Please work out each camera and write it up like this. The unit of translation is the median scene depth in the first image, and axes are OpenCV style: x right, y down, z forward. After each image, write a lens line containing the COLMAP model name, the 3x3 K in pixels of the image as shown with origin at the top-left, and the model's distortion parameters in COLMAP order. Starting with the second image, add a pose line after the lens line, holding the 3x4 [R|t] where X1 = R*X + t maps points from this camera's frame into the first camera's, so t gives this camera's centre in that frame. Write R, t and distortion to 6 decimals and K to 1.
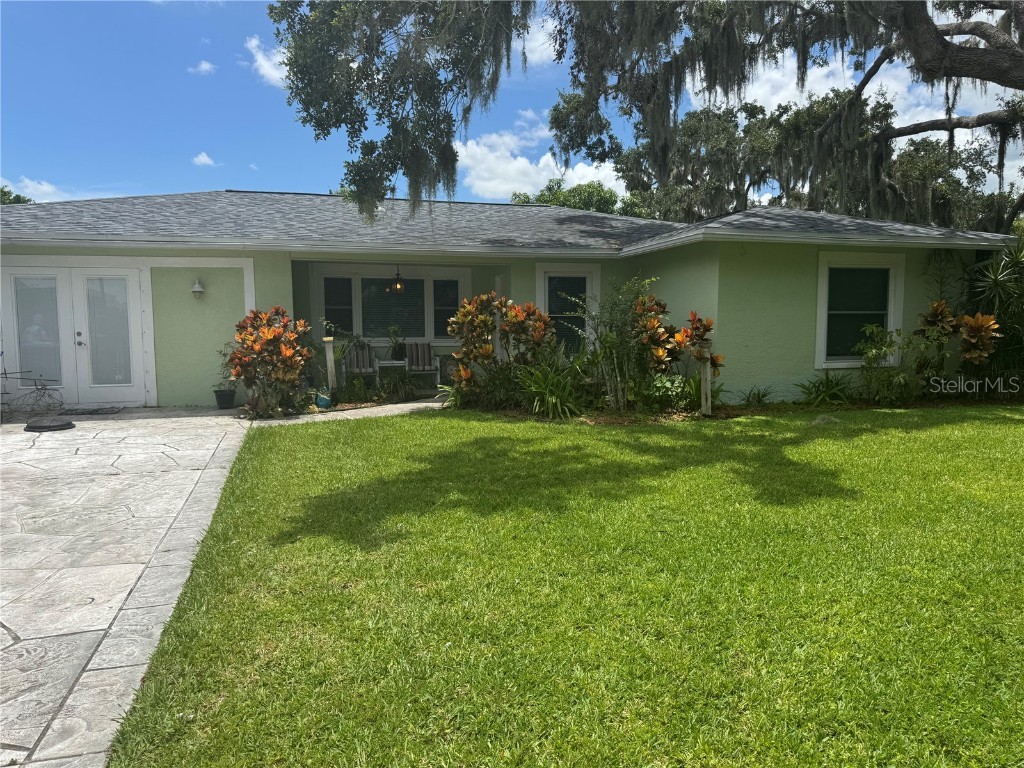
lens RADIAL K [[711.4, 0, 512.0], [0, 711.4, 384.0], [0, 0, 1]] dist [0.010833, 0.000342]
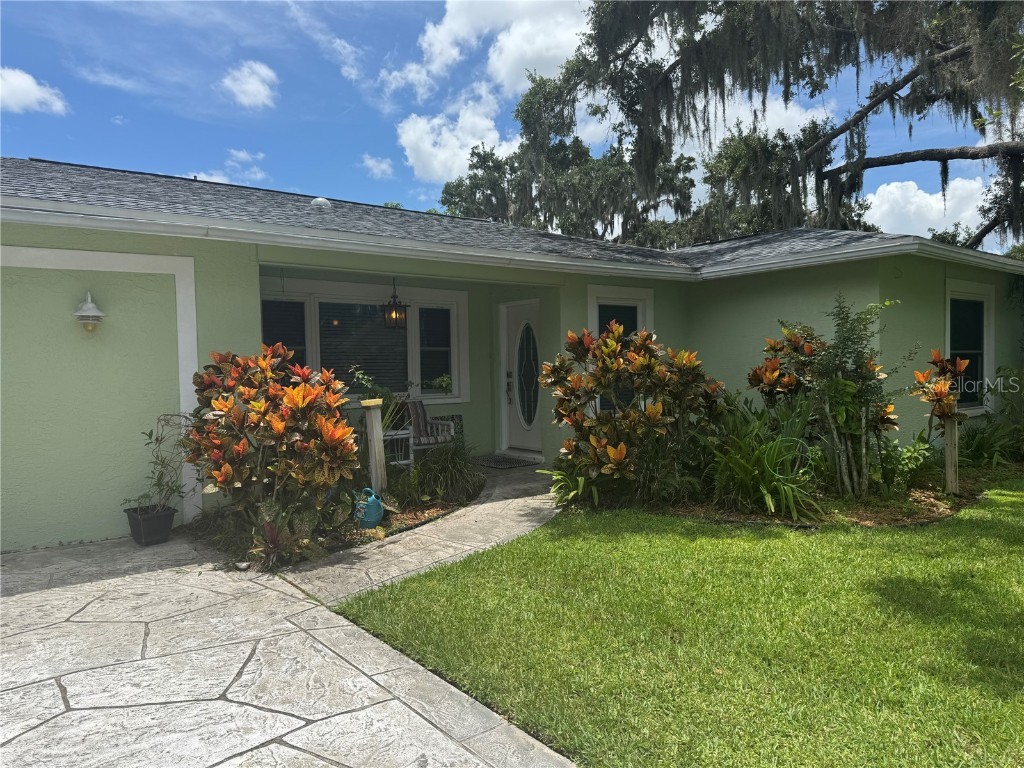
lens RADIAL K [[717.7, 0, 512.0], [0, 717.7, 384.0], [0, 0, 1]] dist [-0.004615, -0.001272]
pose [[0.936275, -0.021678, 0.350599, -0.291053], [0.043227, 0.997618, -0.053754, -0.035304], [-0.348599, 0.065484, 0.934982, 0.359107]]
